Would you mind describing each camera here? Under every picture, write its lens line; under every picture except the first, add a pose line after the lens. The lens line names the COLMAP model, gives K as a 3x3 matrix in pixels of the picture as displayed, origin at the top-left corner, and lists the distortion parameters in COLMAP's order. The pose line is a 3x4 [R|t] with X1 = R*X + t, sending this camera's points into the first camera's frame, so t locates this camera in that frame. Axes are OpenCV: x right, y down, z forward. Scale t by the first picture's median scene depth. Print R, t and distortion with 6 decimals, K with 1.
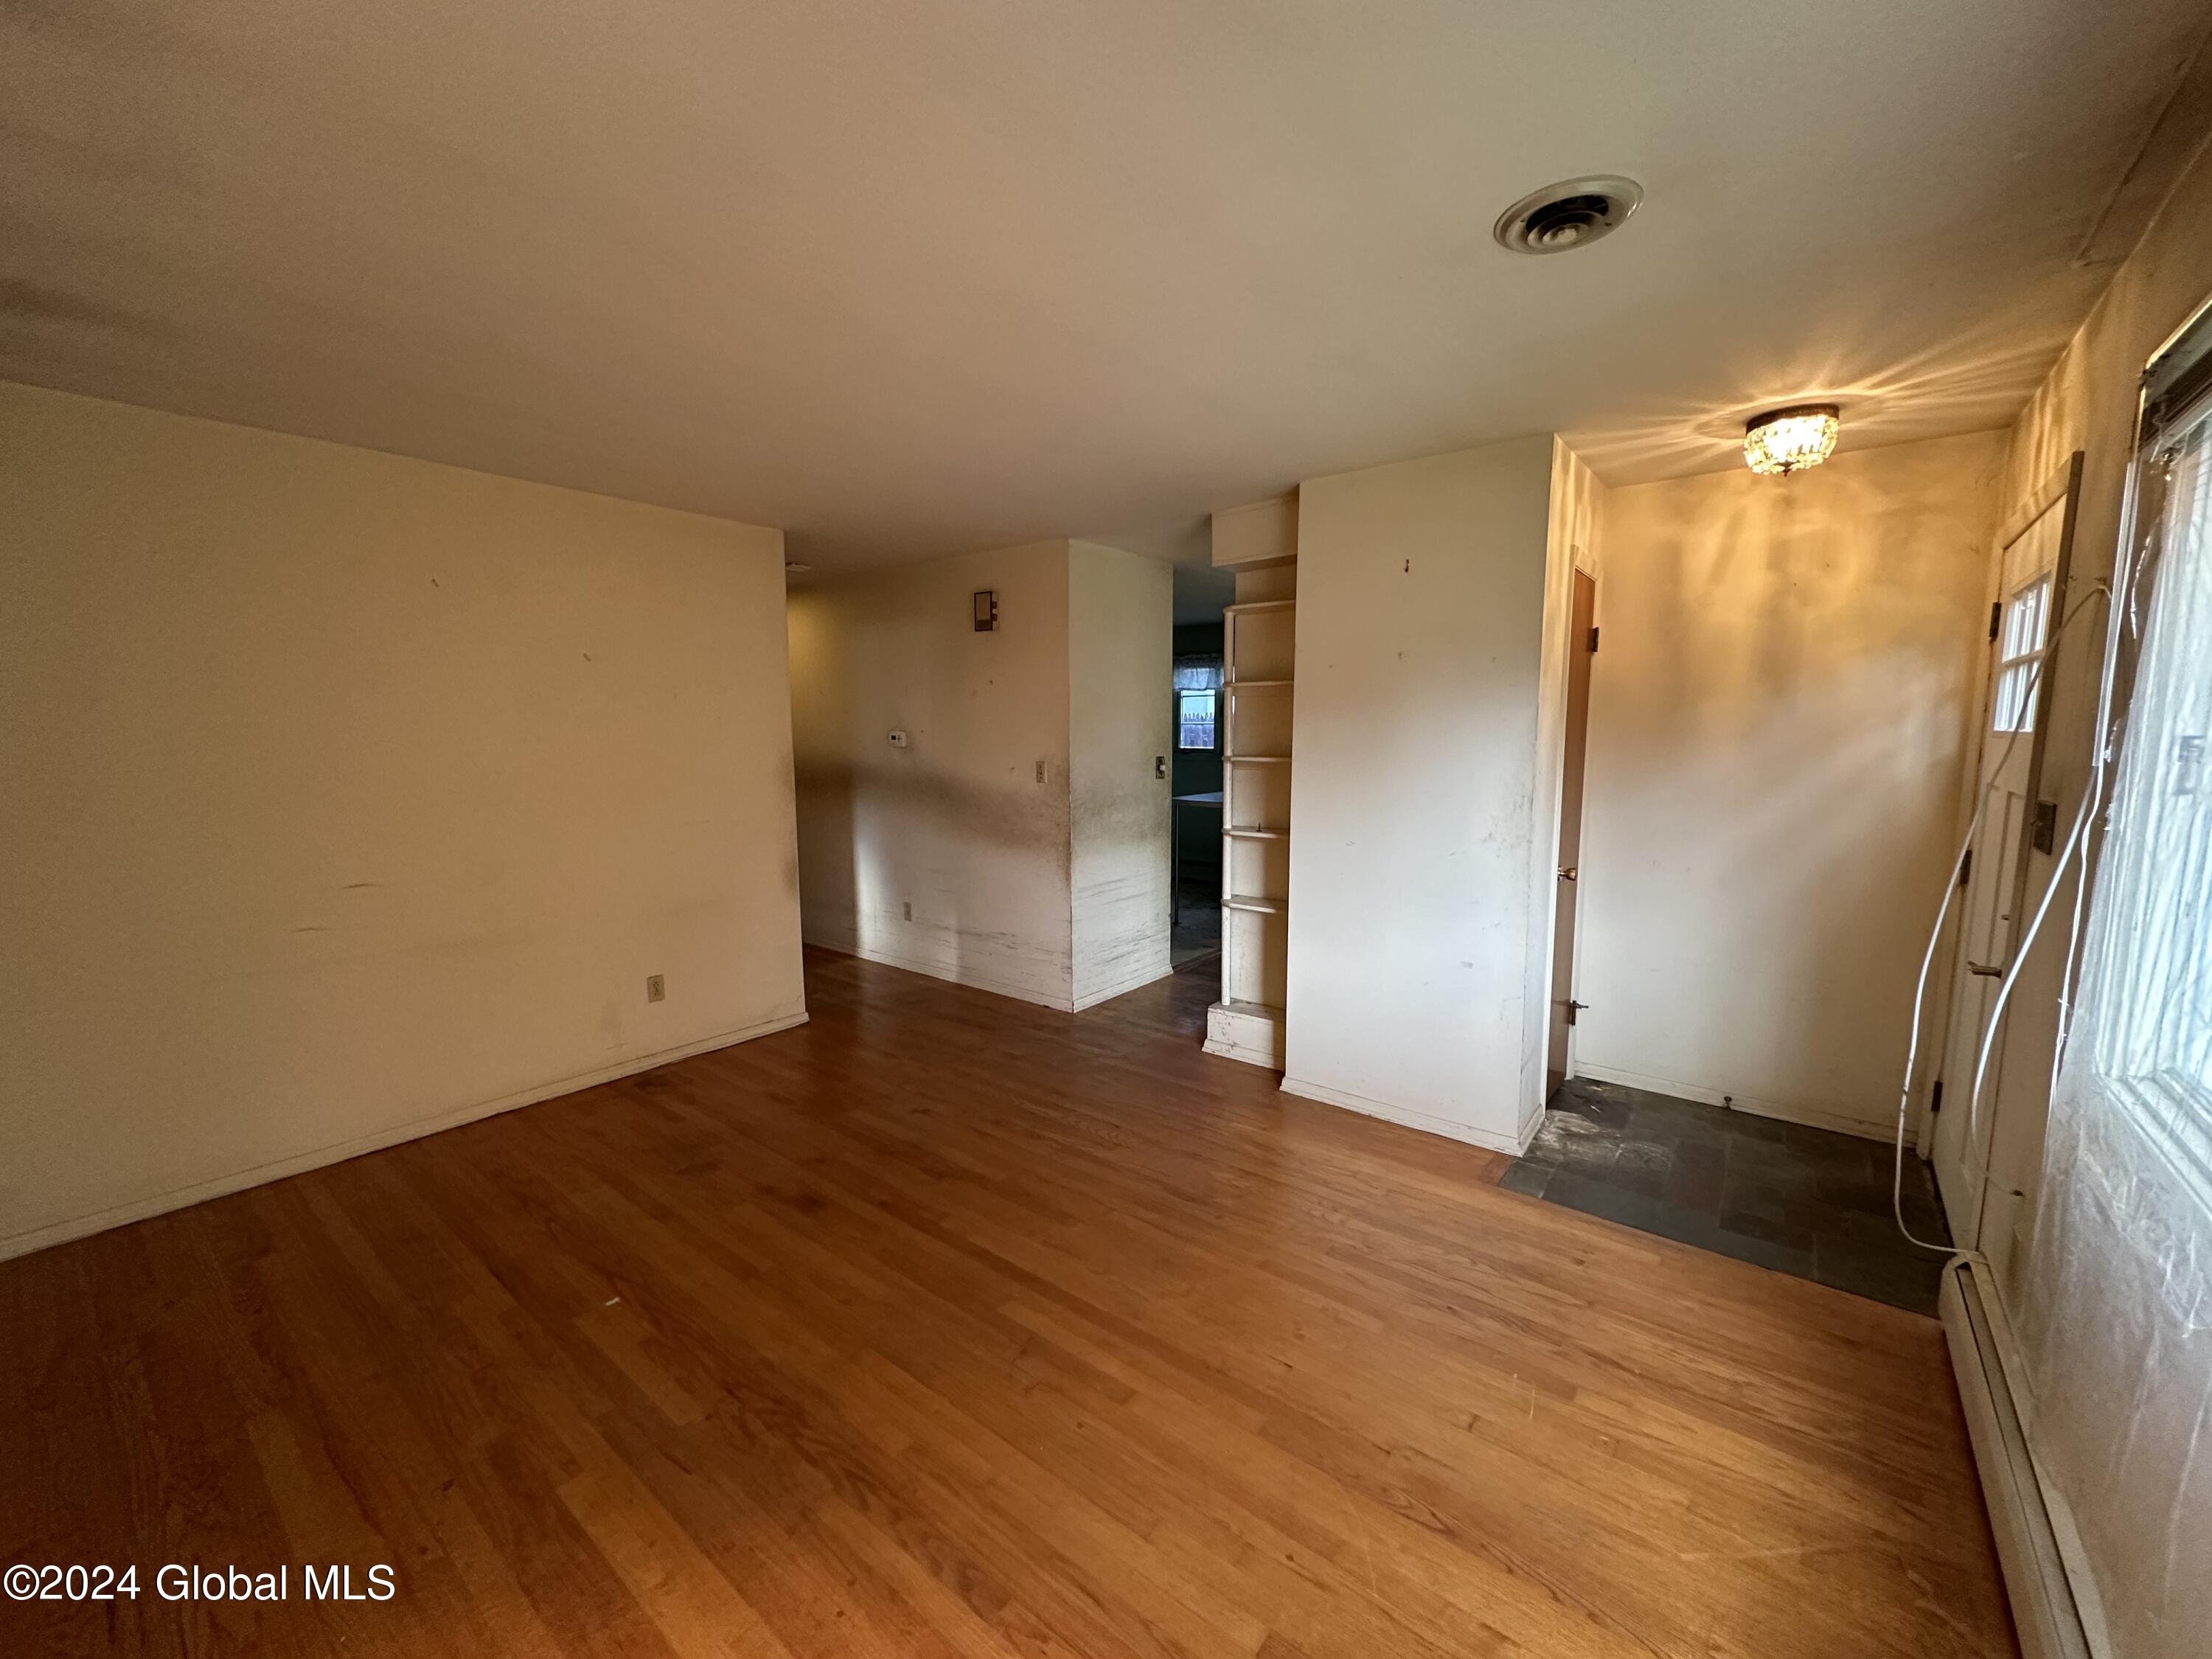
lens RADIAL K [[879.2, 0, 1103.1], [0, 879.2, 829.5], [0, 0, 1]] dist [-0.000011, -0.000047]
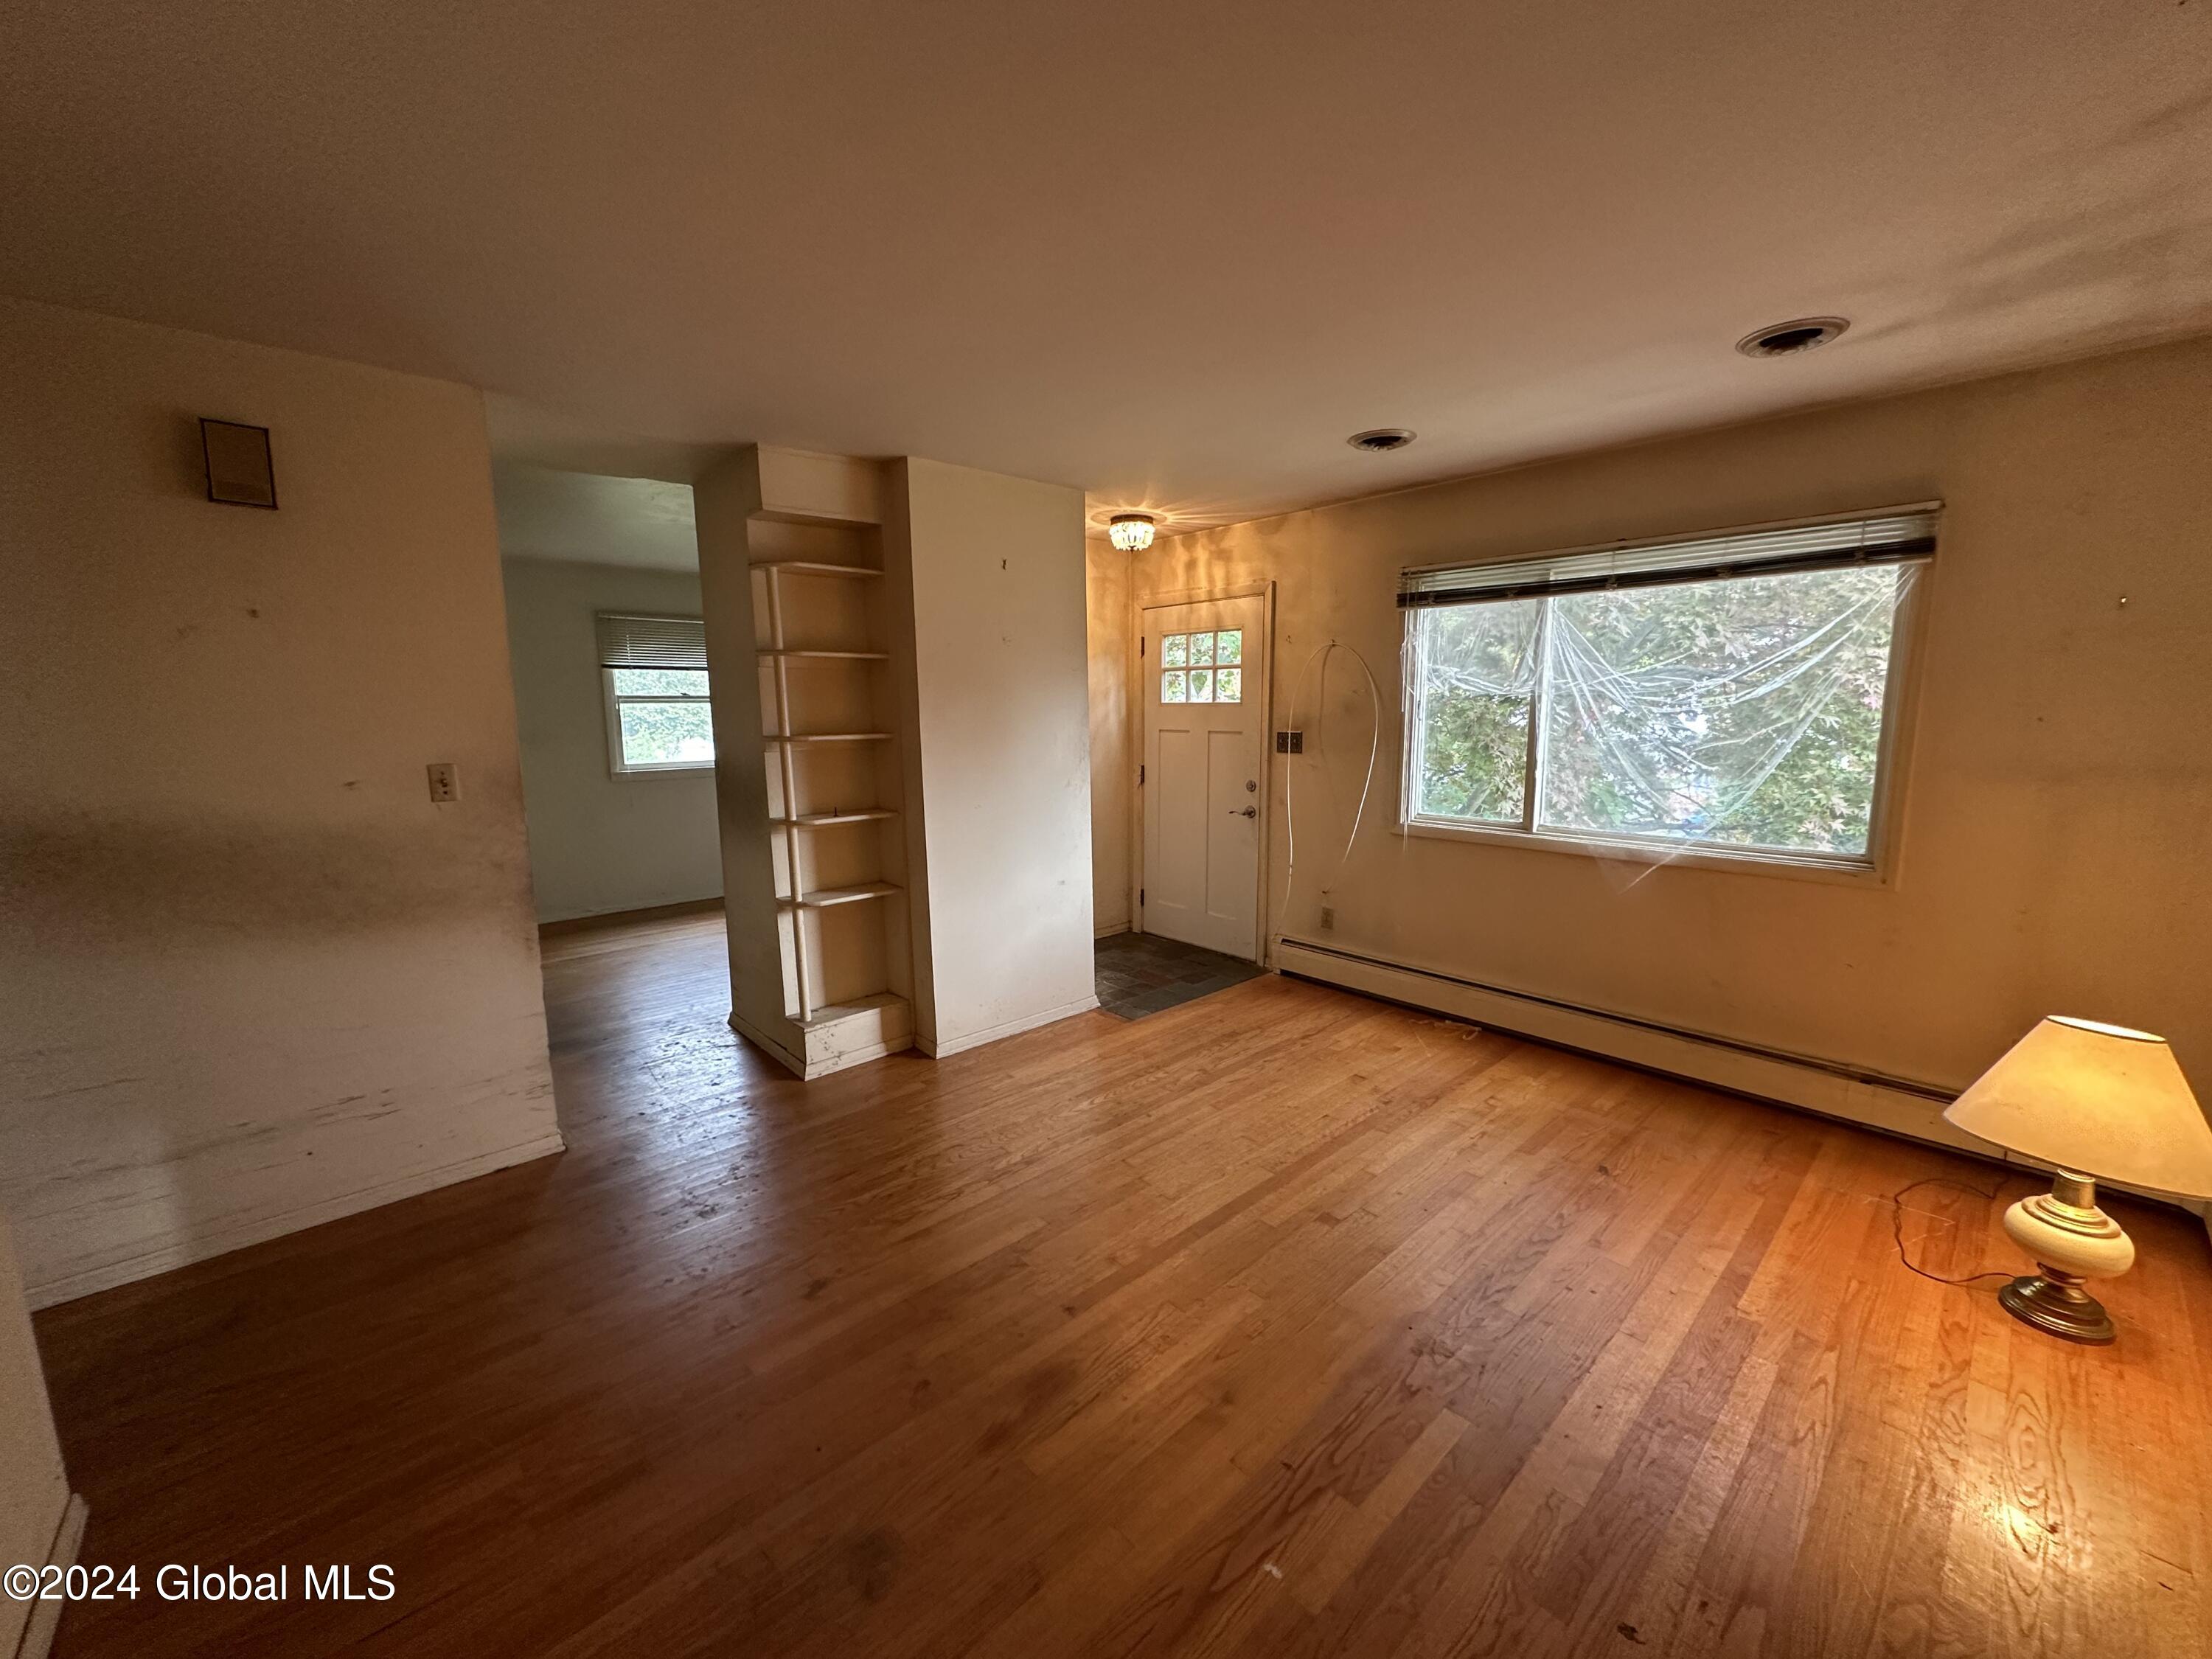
lens RADIAL K [[879.2, 0, 1106.9], [0, 879.2, 835.9], [0, 0, 1]] dist [-0.000011, -0.000047]
pose [[0.149781, -0.148025, 0.977576, -0.912303], [0.123926, 0.983743, 0.129971, -0.083208], [-0.980922, 0.101680, 0.165690, 0.767612]]
